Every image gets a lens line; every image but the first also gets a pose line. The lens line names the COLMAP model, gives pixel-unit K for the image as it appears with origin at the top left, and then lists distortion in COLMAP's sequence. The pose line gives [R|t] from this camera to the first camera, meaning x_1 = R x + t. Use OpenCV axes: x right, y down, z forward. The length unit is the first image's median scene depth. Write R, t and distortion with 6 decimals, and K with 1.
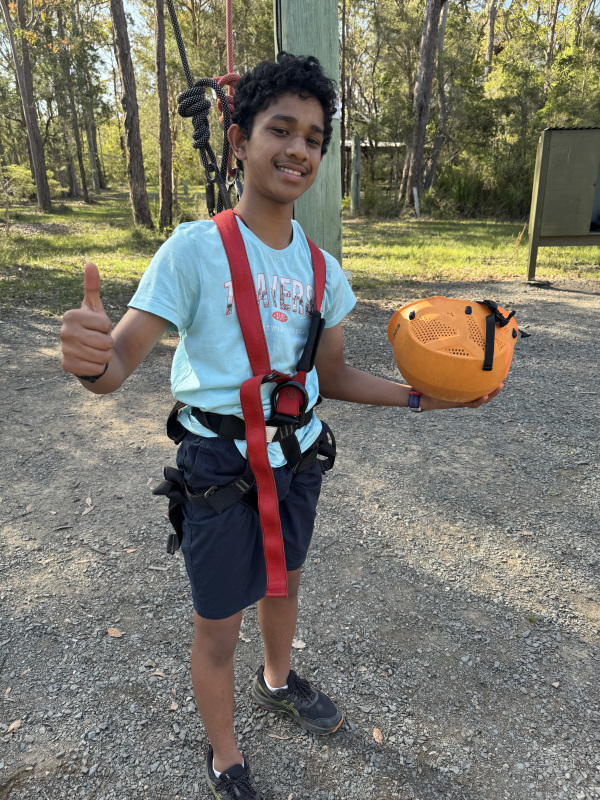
lens RADIAL K [[596.1, 0, 300.0], [0, 596.1, 400.0], [0, 0, 1]] dist [0.010660, -0.003767]
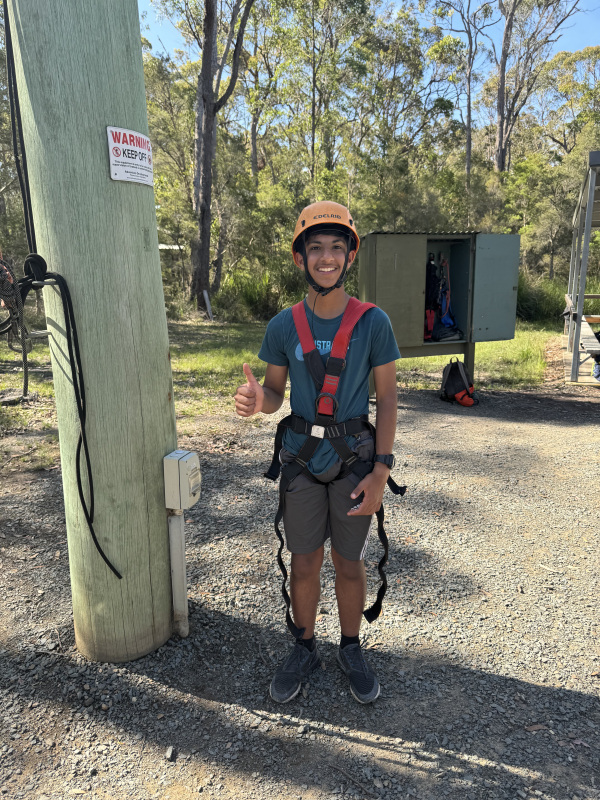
lens RADIAL K [[596.1, 0, 300.0], [0, 596.1, 400.0], [0, 0, 1]] dist [0.010660, -0.003767]
pose [[0.936147, -0.059660, 0.346511, -0.006109], [0.112305, 0.984613, -0.133885, -0.096308], [-0.333192, 0.164251, 0.928442, 0.240442]]
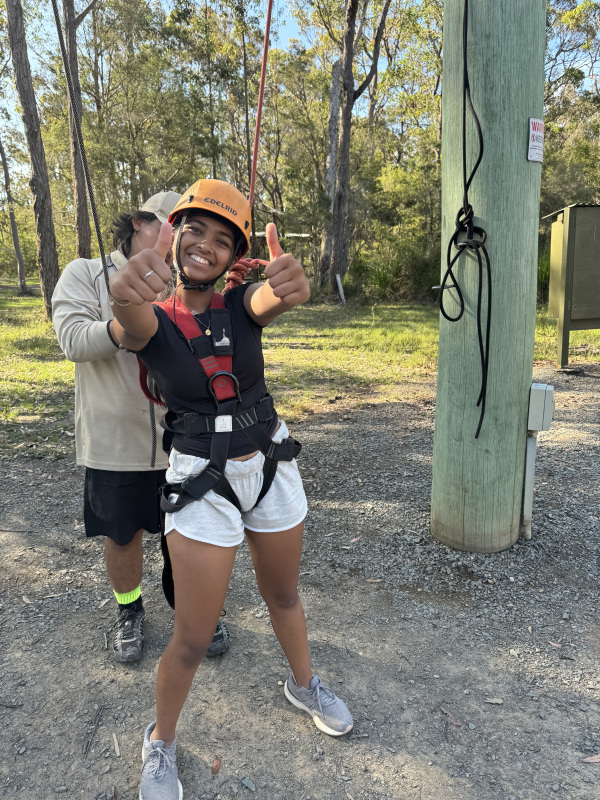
lens RADIAL K [[596.1, 0, 300.0], [0, 596.1, 400.0], [0, 0, 1]] dist [0.010660, -0.003767]
pose [[0.978082, -0.059559, 0.199521, -0.182871], [0.086306, 0.987991, -0.128162, -0.072885], [-0.189492, 0.142573, 0.971476, 0.216007]]
